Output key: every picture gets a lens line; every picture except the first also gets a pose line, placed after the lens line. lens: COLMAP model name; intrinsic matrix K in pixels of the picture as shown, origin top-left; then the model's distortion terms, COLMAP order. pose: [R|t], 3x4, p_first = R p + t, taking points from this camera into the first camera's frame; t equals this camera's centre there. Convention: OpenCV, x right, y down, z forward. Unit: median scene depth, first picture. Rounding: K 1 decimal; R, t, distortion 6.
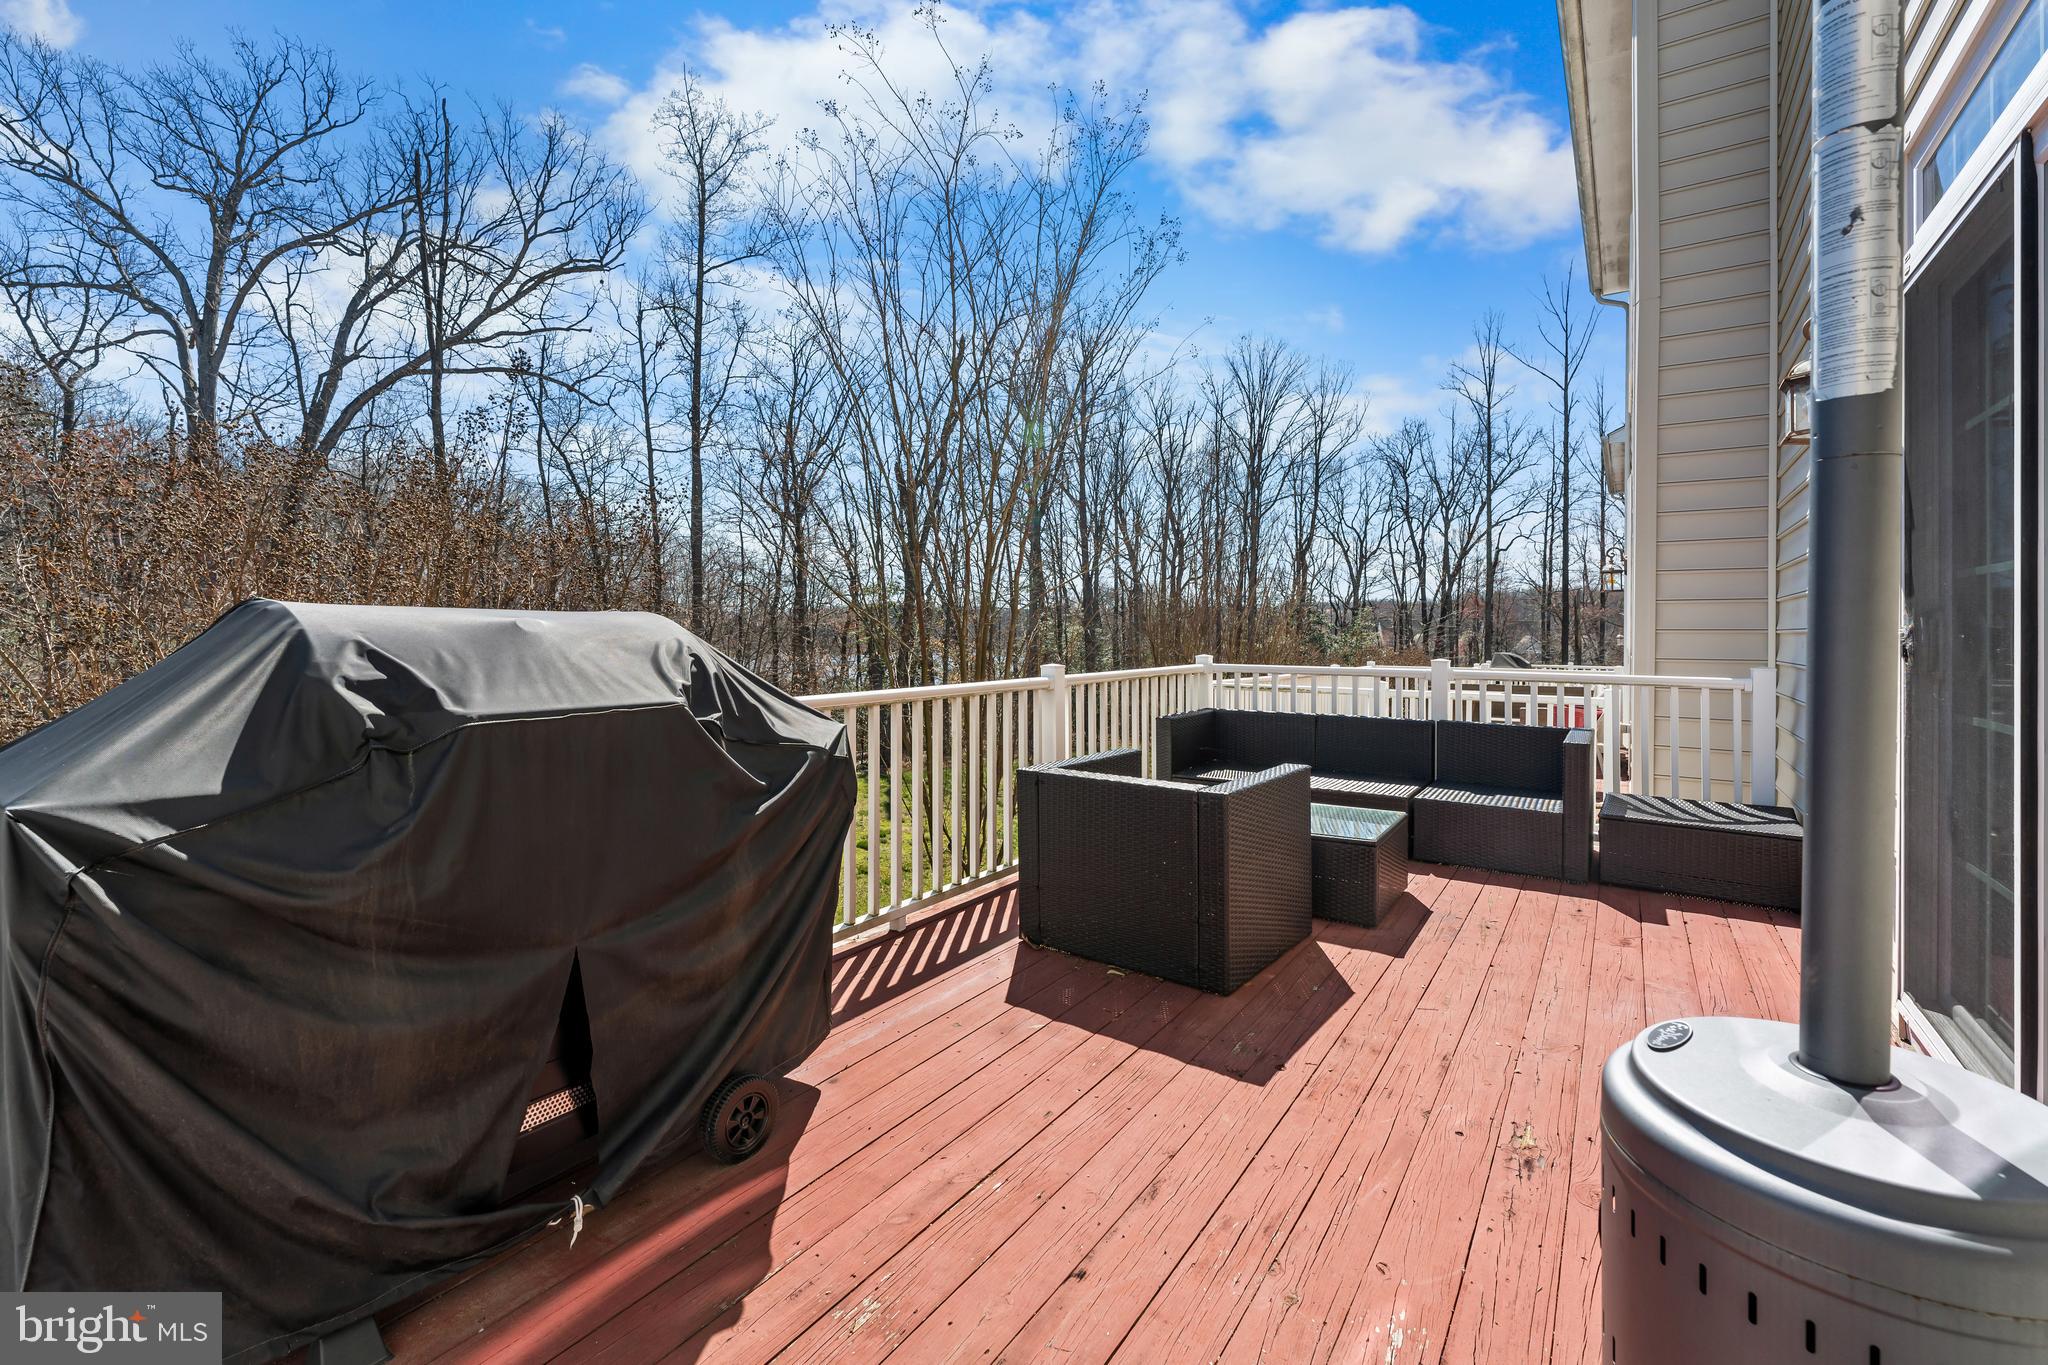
lens RADIAL K [[888.7, 0, 1024.9], [0, 888.7, 638.1], [0, 0, 1]] dist [-0.002943, -0.000658]
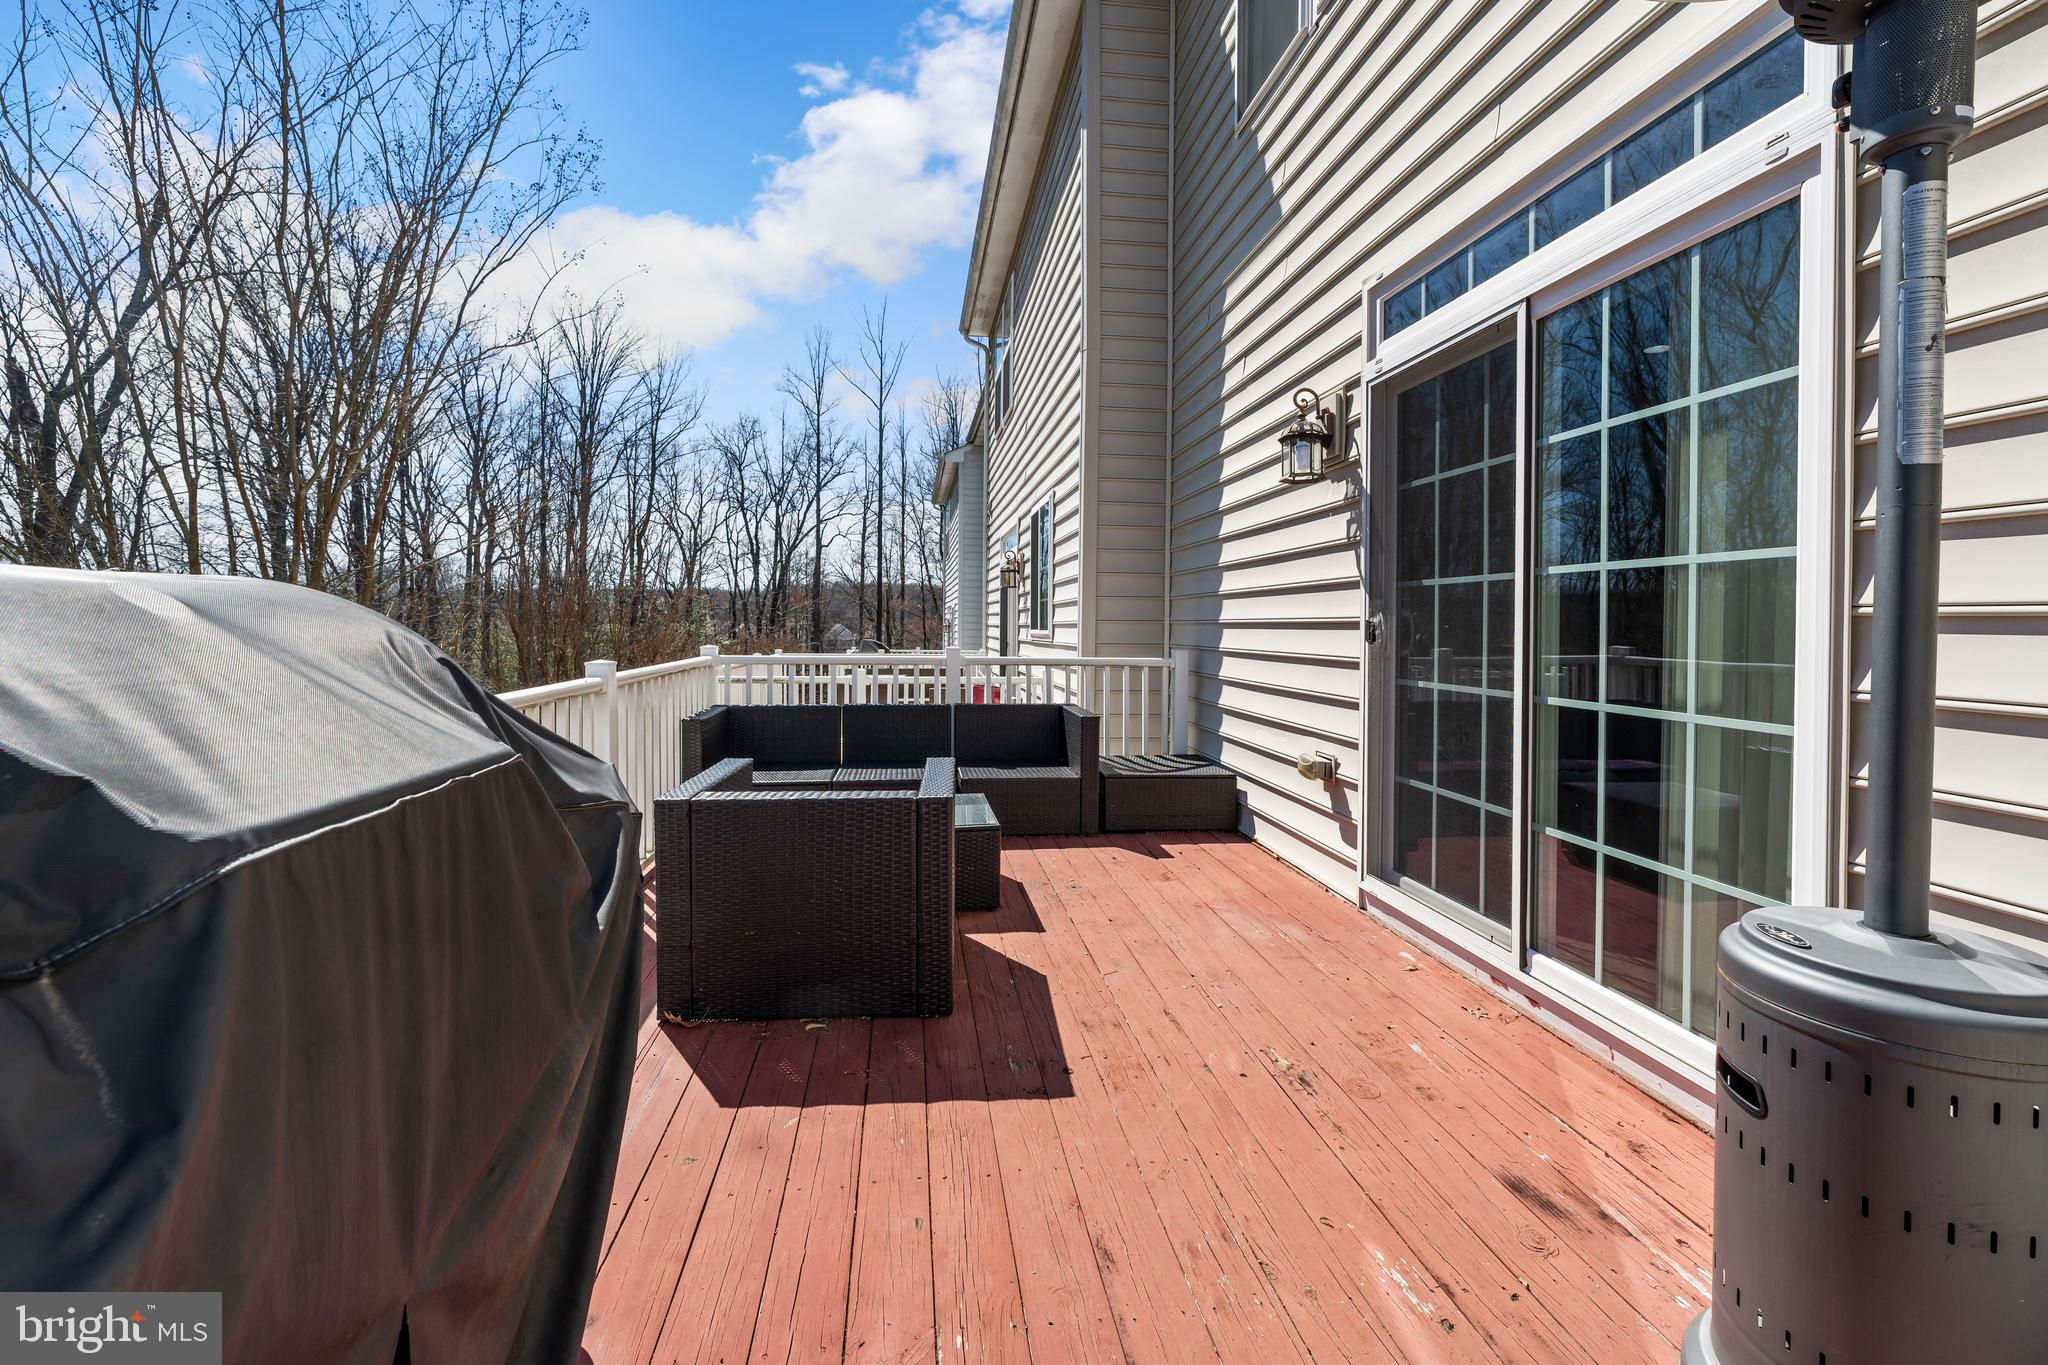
lens RADIAL K [[888.7, 0, 1024.9], [0, 888.7, 638.1], [0, 0, 1]] dist [-0.002943, -0.000658]
pose [[0.747561, -0.008435, 0.664139, -0.091868], [-0.000737, 0.999908, 0.013530, -0.000699], [-0.664193, -0.010604, 0.747486, 0.073075]]
